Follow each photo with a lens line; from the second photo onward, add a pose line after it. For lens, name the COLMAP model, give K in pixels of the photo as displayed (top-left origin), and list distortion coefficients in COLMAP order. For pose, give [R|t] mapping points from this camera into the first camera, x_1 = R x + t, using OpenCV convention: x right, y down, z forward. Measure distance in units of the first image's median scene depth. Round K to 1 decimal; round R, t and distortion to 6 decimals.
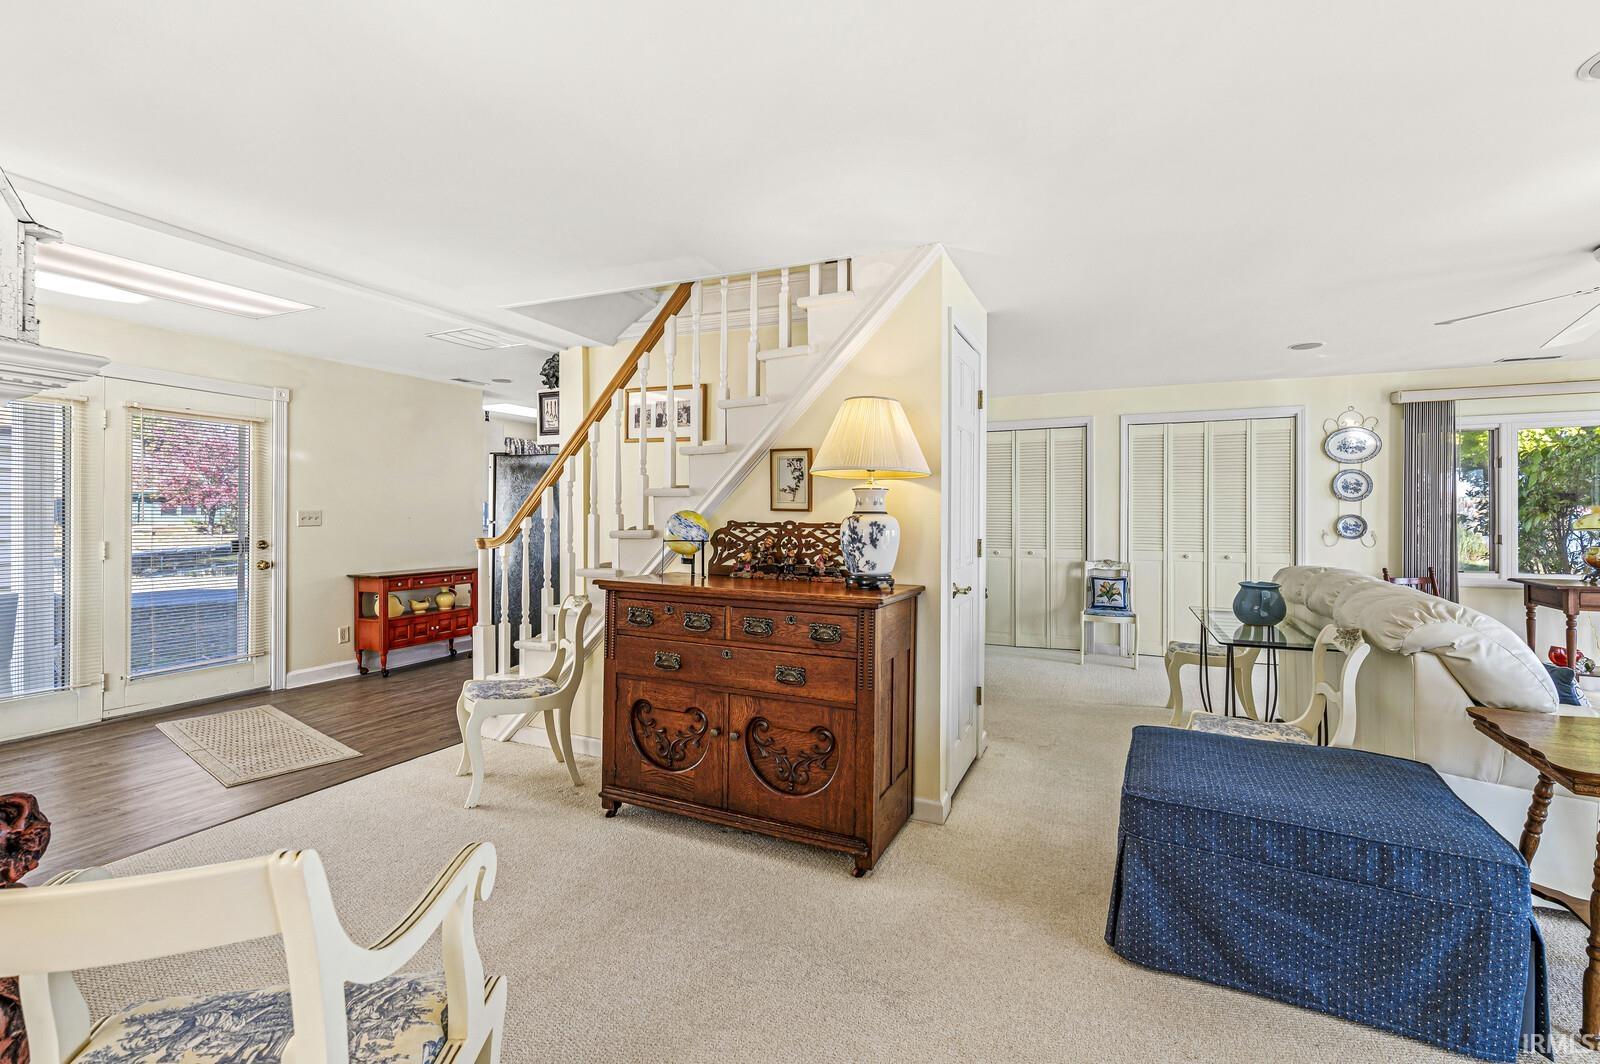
lens RADIAL K [[699.1, 0, 799.1], [0, 699.1, 520.5], [0, 0, 1]] dist [0.000516, -0.000086]
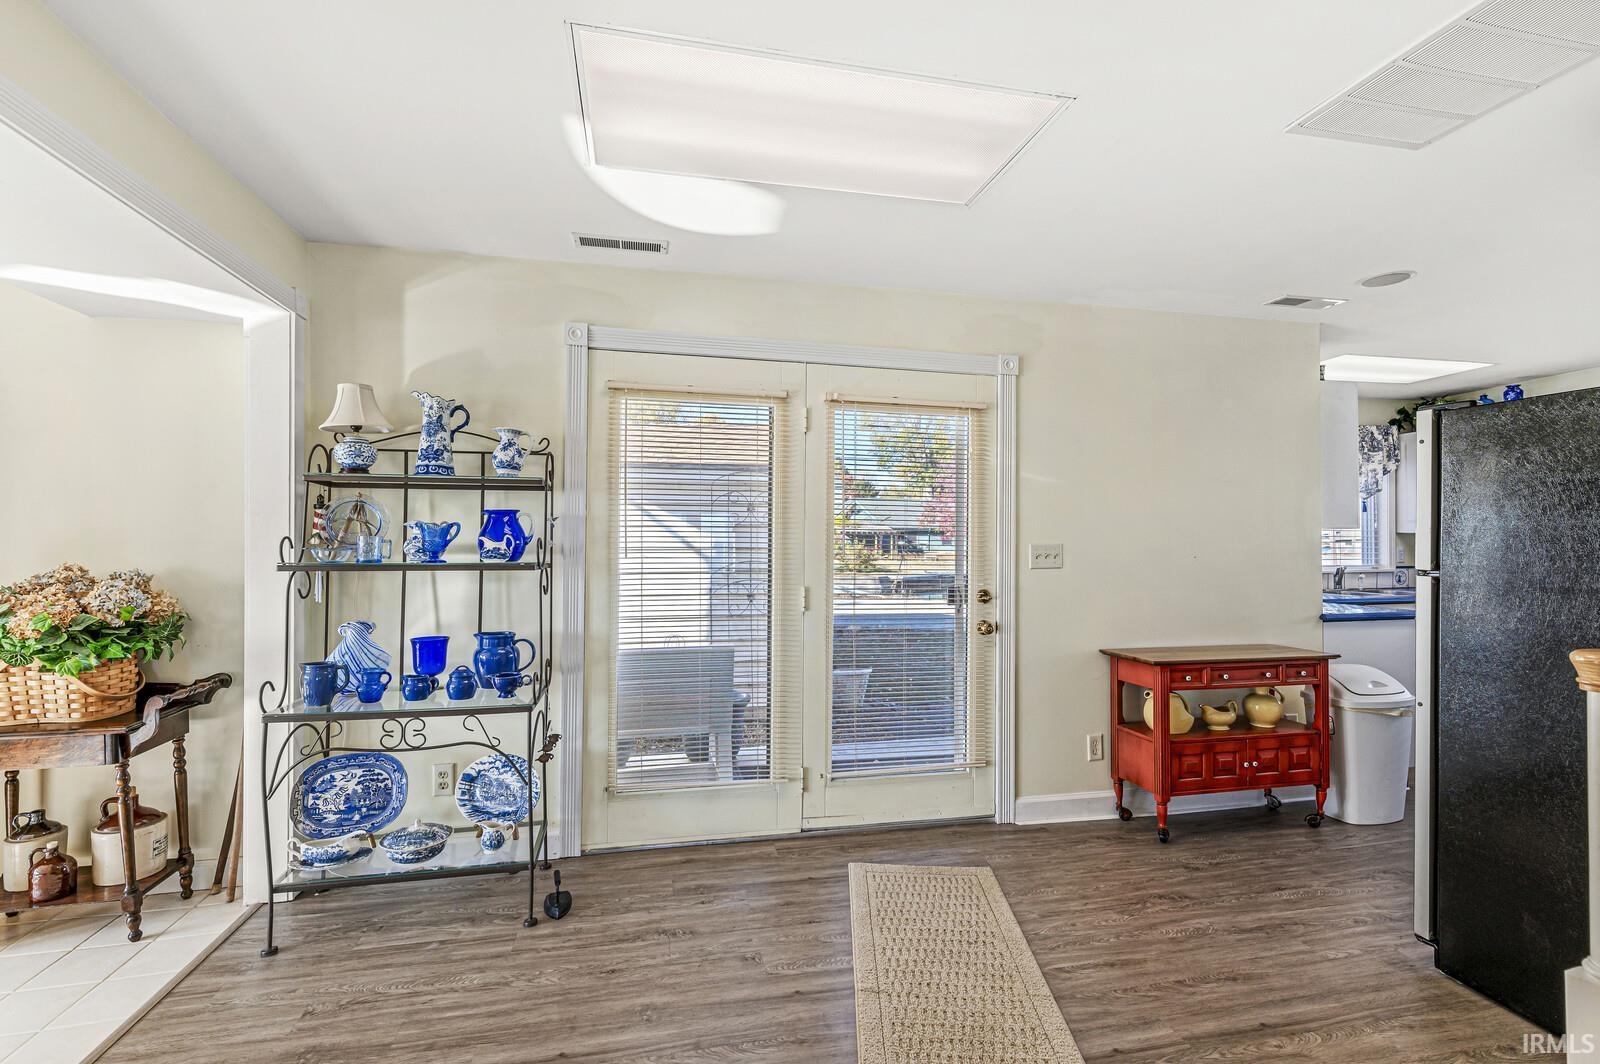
lens RADIAL K [[699.1, 0, 799.1], [0, 699.1, 520.5], [0, 0, 1]] dist [0.000516, -0.000086]
pose [[0.587518, -0.023923, -0.808857, -0.304297], [-0.012025, 0.999194, -0.038288, -0.008143], [0.809122, 0.032222, 0.586757, 0.426223]]
